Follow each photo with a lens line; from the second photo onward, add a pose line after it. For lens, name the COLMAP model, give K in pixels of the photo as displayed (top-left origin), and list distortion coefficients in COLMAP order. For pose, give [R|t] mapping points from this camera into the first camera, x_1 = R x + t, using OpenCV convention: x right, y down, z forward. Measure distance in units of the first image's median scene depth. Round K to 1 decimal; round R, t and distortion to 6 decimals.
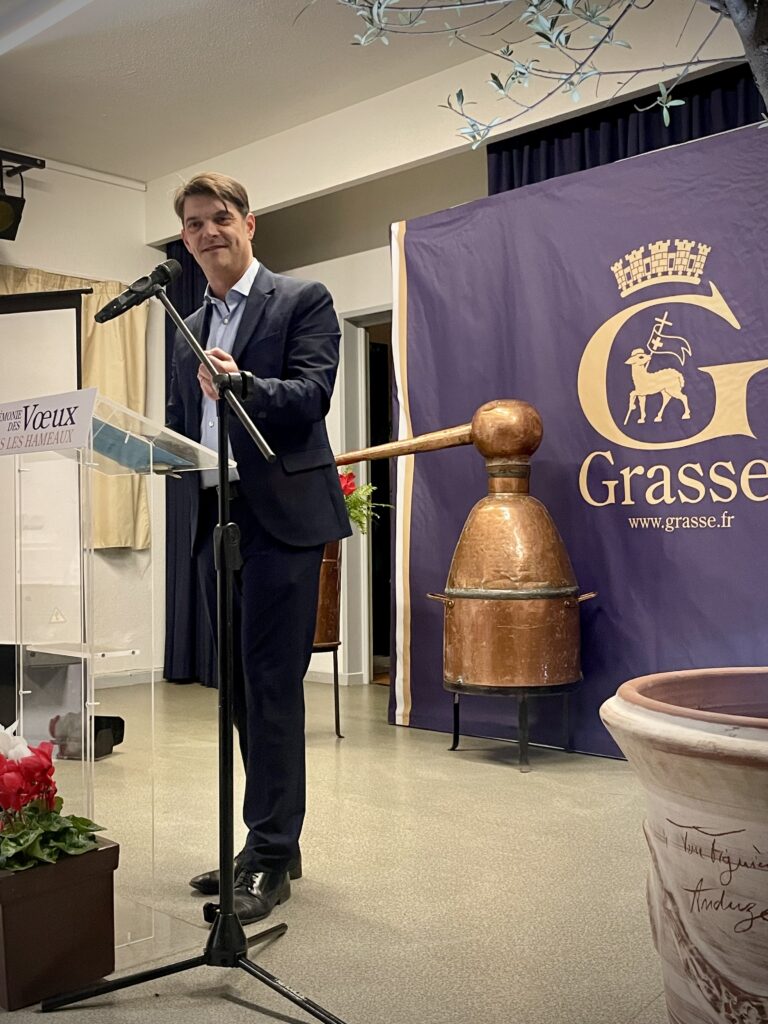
lens RADIAL K [[1207.7, 0, 384.0], [0, 1207.7, 512.0], [0, 0, 1]] dist [0.104347, -0.014443]
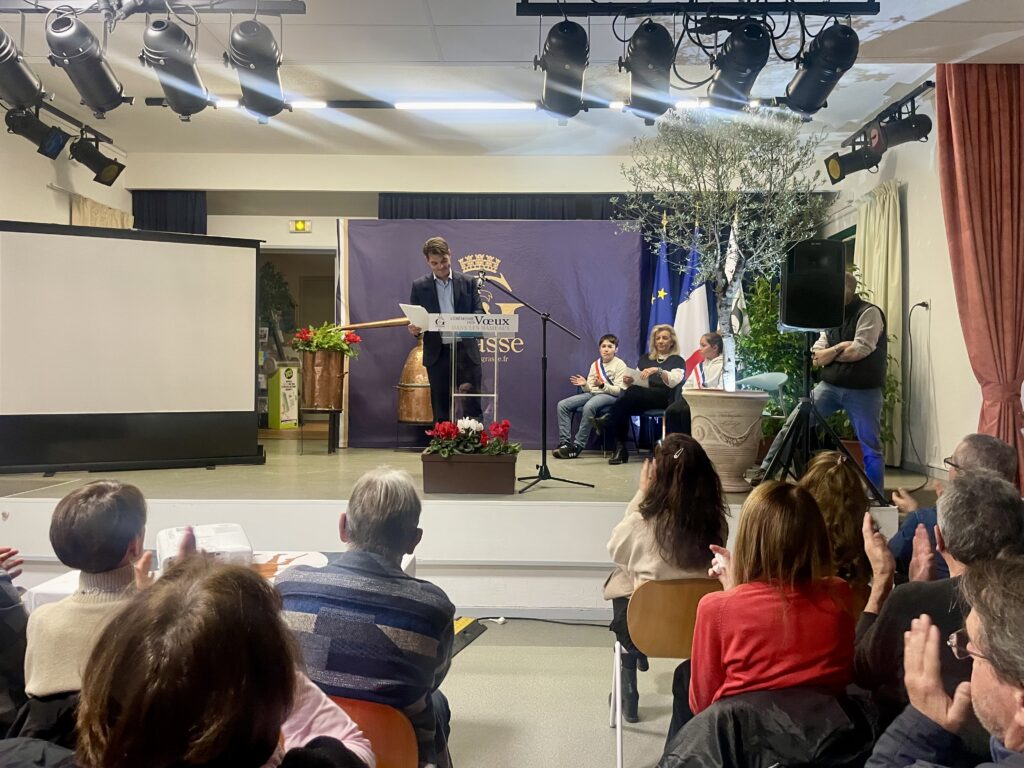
lens RADIAL K [[773.9, 0, 521.5], [0, 773.9, 371.1], [0, 0, 1]] dist [0.098217, -0.148345]
pose [[0.701771, 0.015028, 0.712244, -0.911899], [-0.028501, 0.999569, 0.006992, 0.020361], [-0.711832, -0.025206, 0.701897, -0.265483]]
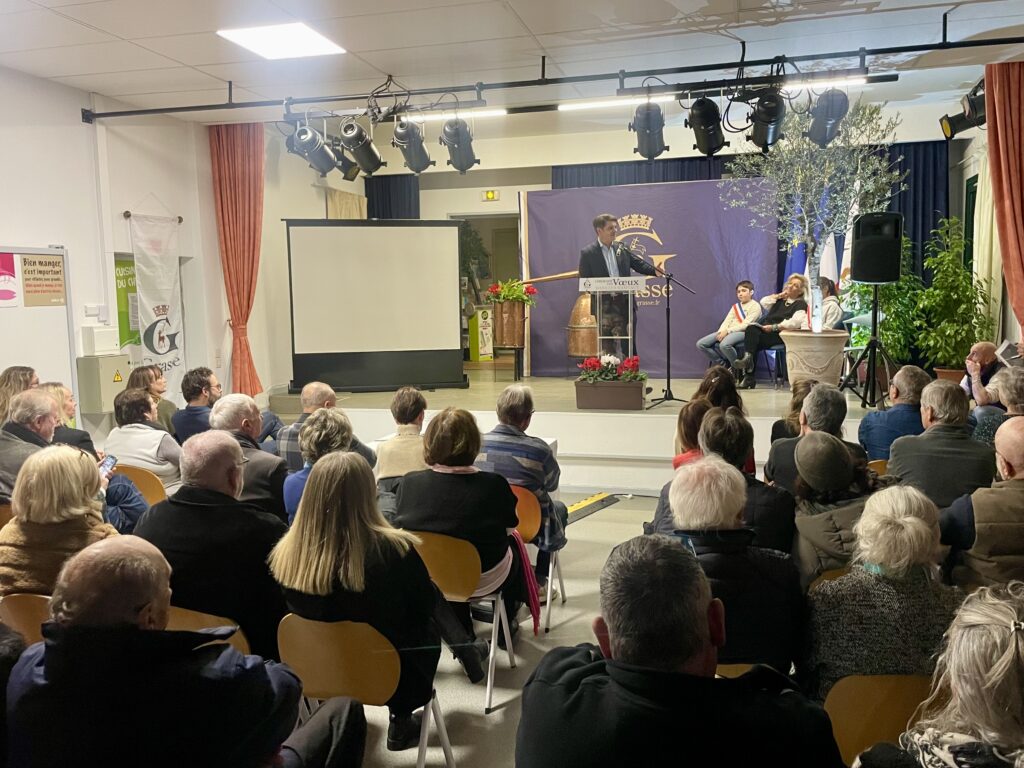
lens RADIAL K [[841.8, 0, 522.9], [0, 841.8, 367.8], [0, 0, 1]] dist [0.110040, -0.173175]
pose [[0.855172, -0.047571, 0.516156, -1.168562], [-0.002762, 0.995347, 0.096311, -0.035013], [-0.518336, -0.083788, 0.851062, -0.749513]]
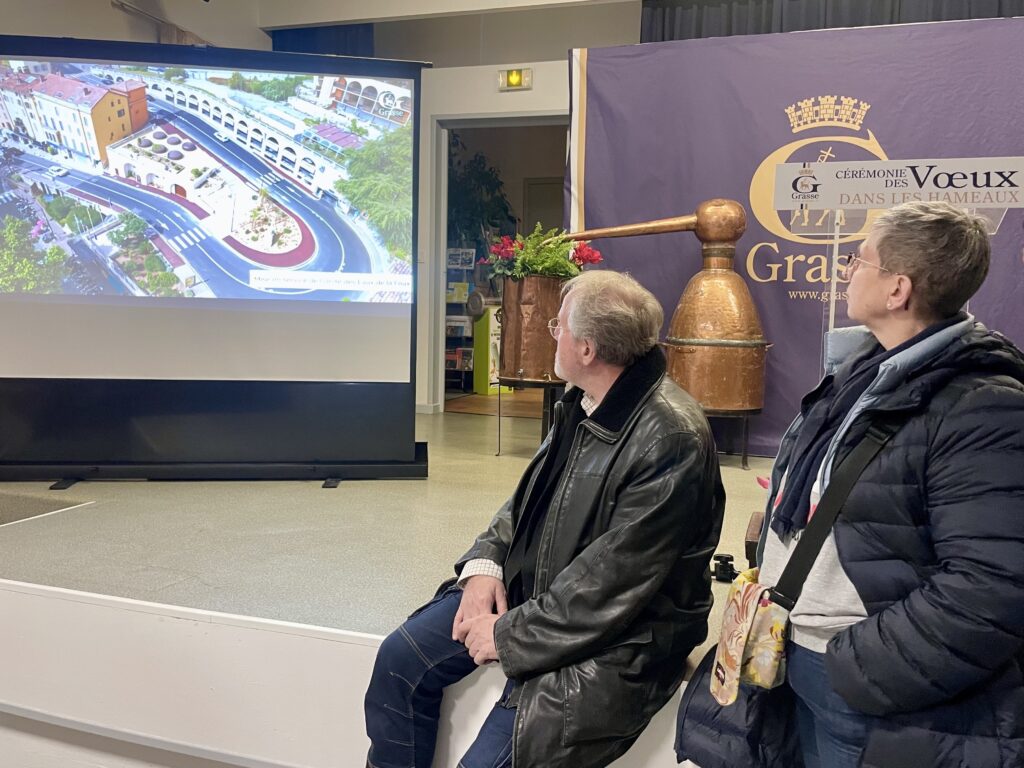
lens RADIAL K [[841.8, 0, 522.9], [0, 841.8, 367.8], [0, 0, 1]] dist [0.110040, -0.173175]
pose [[0.882098, -0.000070, 0.471067, -0.550473], [-0.043341, 0.995746, 0.081306, 0.027332], [-0.469069, -0.092136, 0.878343, 0.261981]]
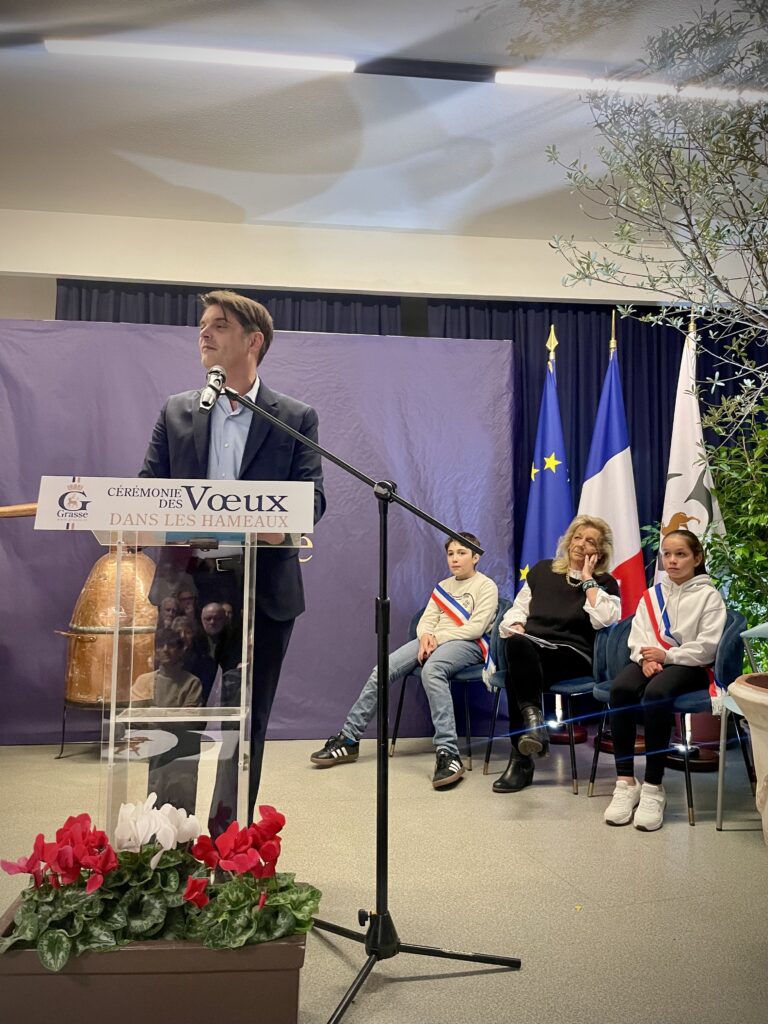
lens RADIAL K [[773.9, 0, 385.5], [0, 773.9, 505.6], [0, 0, 1]] dist [0.098217, -0.148345]
pose [[0.618605, 0.072327, 0.782366, -0.402390], [-0.031390, 0.997234, -0.067371, -0.016995], [-0.785075, 0.017117, 0.619165, 0.254202]]
